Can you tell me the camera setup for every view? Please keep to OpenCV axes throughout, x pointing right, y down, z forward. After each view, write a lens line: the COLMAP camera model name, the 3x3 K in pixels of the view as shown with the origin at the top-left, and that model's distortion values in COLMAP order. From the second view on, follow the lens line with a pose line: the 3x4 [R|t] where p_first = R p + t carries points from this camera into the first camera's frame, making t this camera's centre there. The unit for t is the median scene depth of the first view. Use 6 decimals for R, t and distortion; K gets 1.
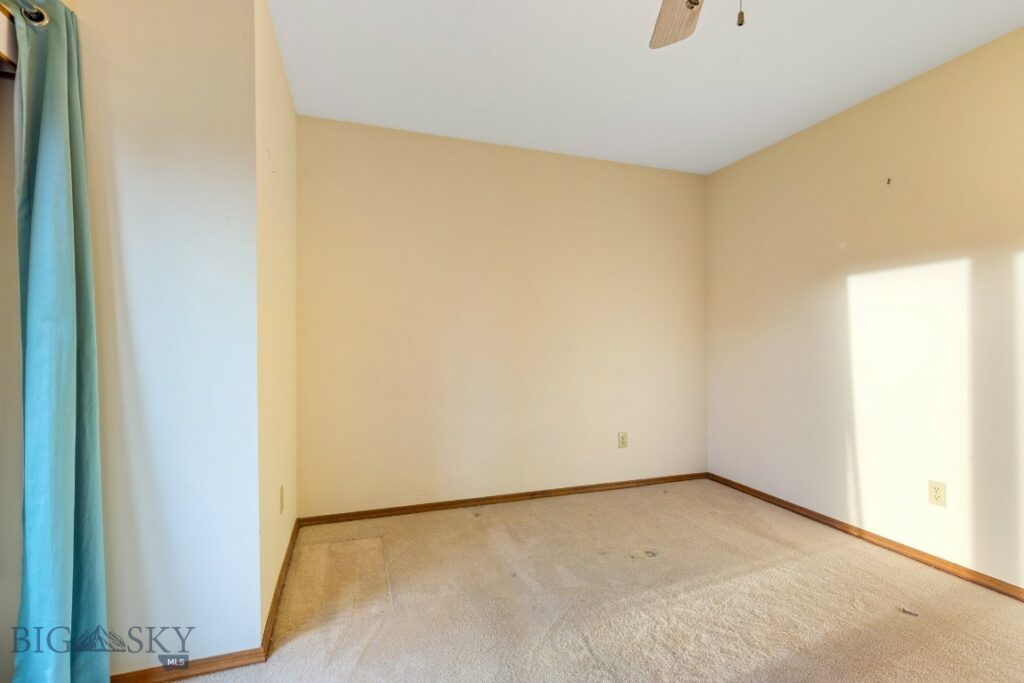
lens RADIAL K [[459.9, 0, 512.0], [0, 459.9, 341.5], [0, 0, 1]] dist [0.009375, -0.000101]
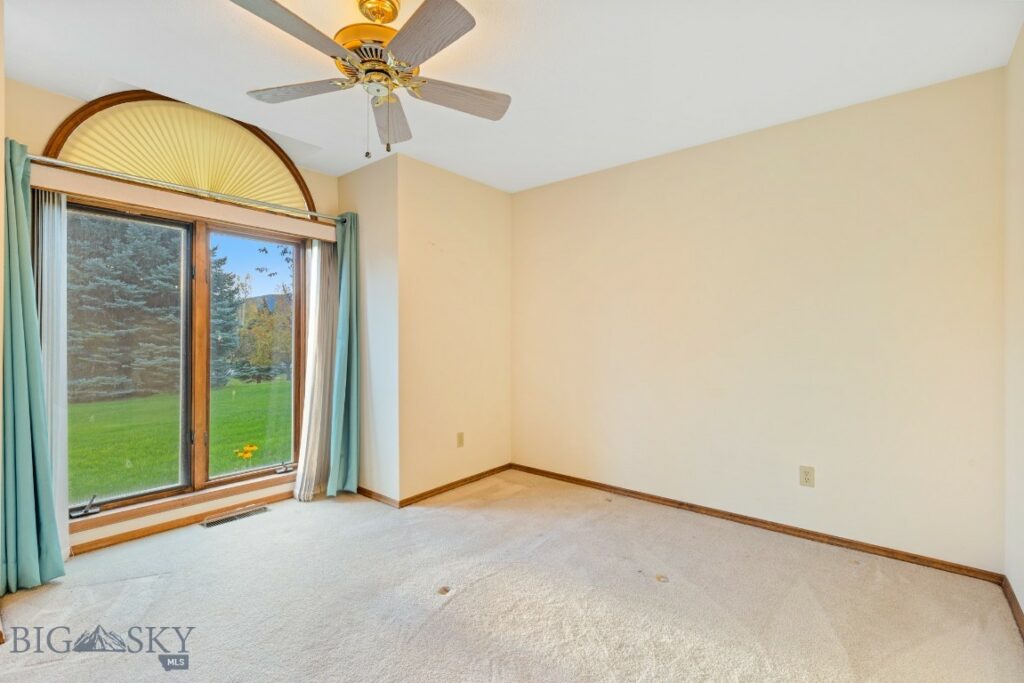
lens RADIAL K [[459.9, 0, 512.0], [0, 459.9, 341.5], [0, 0, 1]] dist [0.009375, -0.000101]
pose [[0.522862, 0.002471, -0.852414, 0.842766], [-0.007842, 0.999967, -0.001912, -0.002299], [0.852381, 0.007684, 0.522865, 0.244471]]
